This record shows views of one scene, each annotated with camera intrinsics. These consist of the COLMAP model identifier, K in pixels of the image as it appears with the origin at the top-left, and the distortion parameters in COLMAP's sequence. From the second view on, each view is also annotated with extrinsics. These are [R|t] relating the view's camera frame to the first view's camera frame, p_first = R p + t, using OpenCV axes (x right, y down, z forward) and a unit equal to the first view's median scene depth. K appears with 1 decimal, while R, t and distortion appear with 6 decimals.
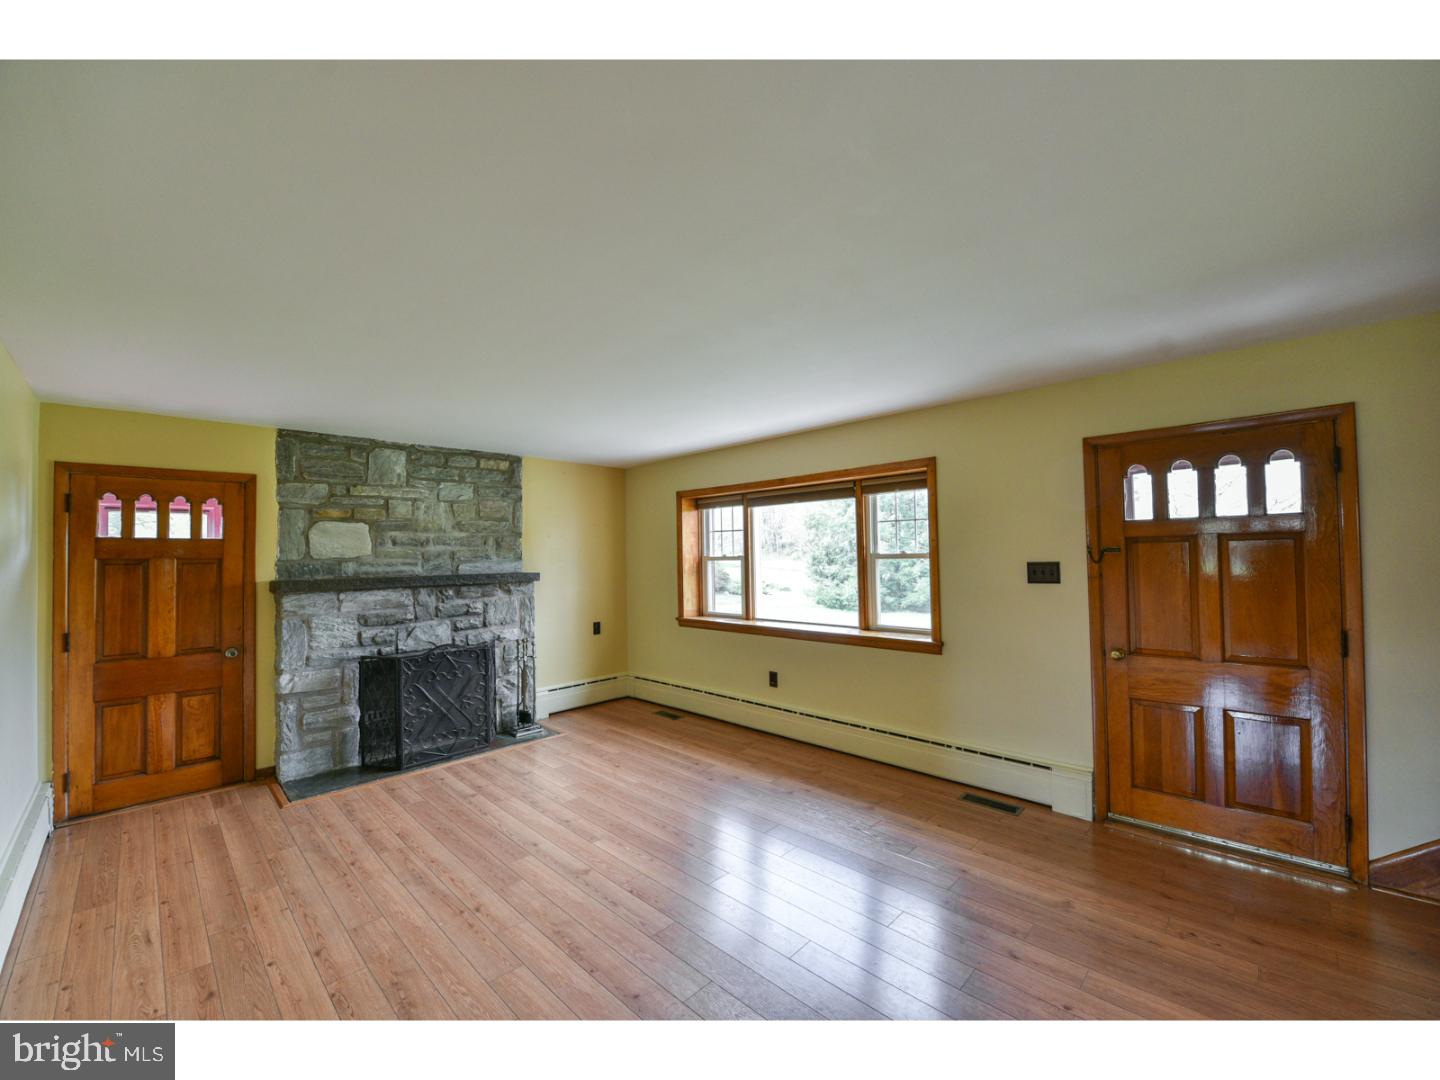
lens RADIAL K [[575.2, 0, 725.9], [0, 575.2, 542.6], [0, 0, 1]] dist [-0.013109, -0.003589]
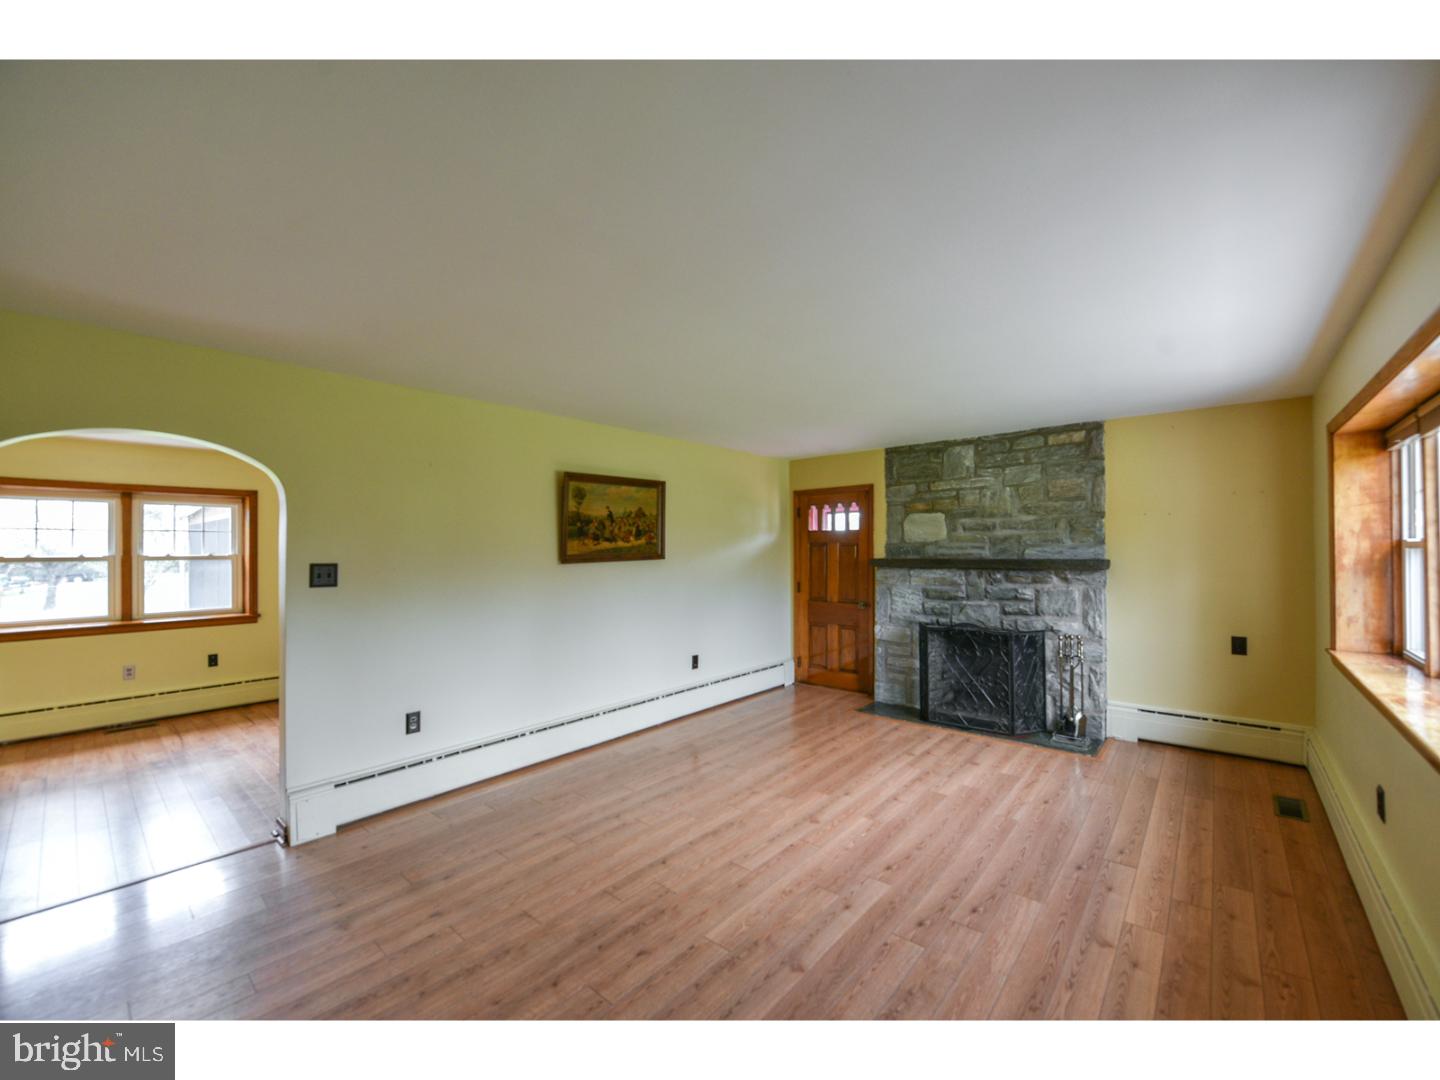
lens RADIAL K [[581.3, 0, 726.6], [0, 581.3, 545.9], [0, 0, 1]] dist [-0.014882, -0.002810]
pose [[0.063943, 0.012360, -0.997877, 0.576432], [0.031442, 0.999402, 0.014393, 0.003831], [0.997458, -0.032295, 0.063516, 0.501314]]
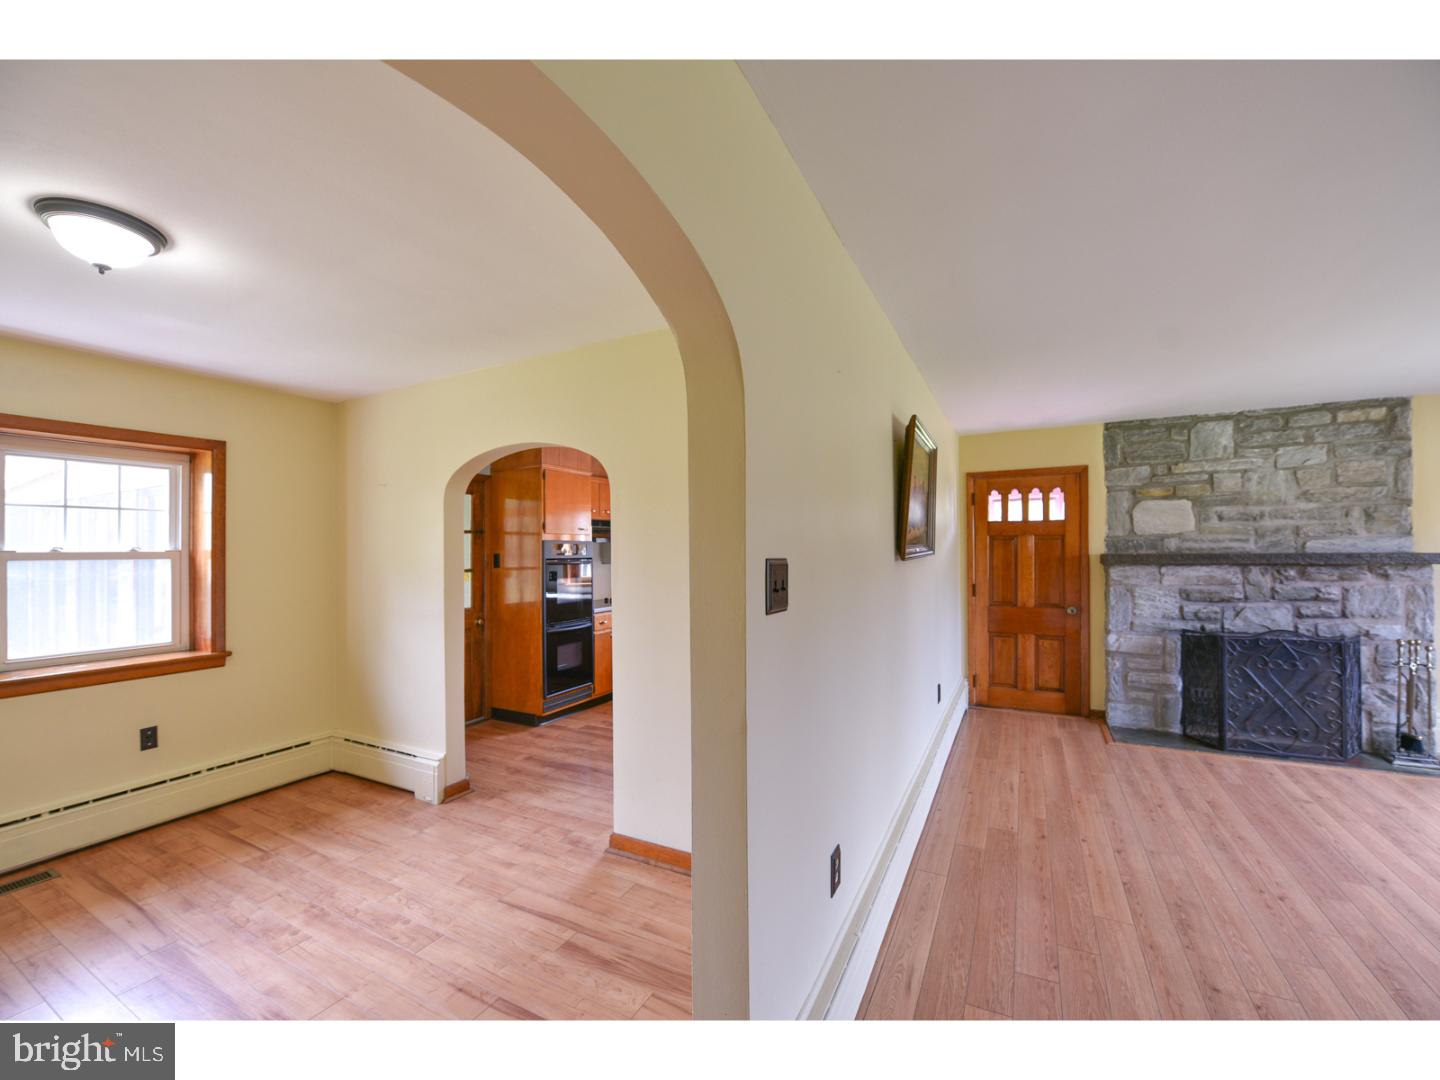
lens RADIAL K [[581.3, 0, 726.6], [0, 581.3, 545.9], [0, 0, 1]] dist [-0.014882, -0.002810]
pose [[0.289402, 0.009221, -0.957163, 0.114006], [0.027160, 0.999472, 0.017840, 0.008050], [0.956822, -0.031159, 0.288998, -0.081849]]
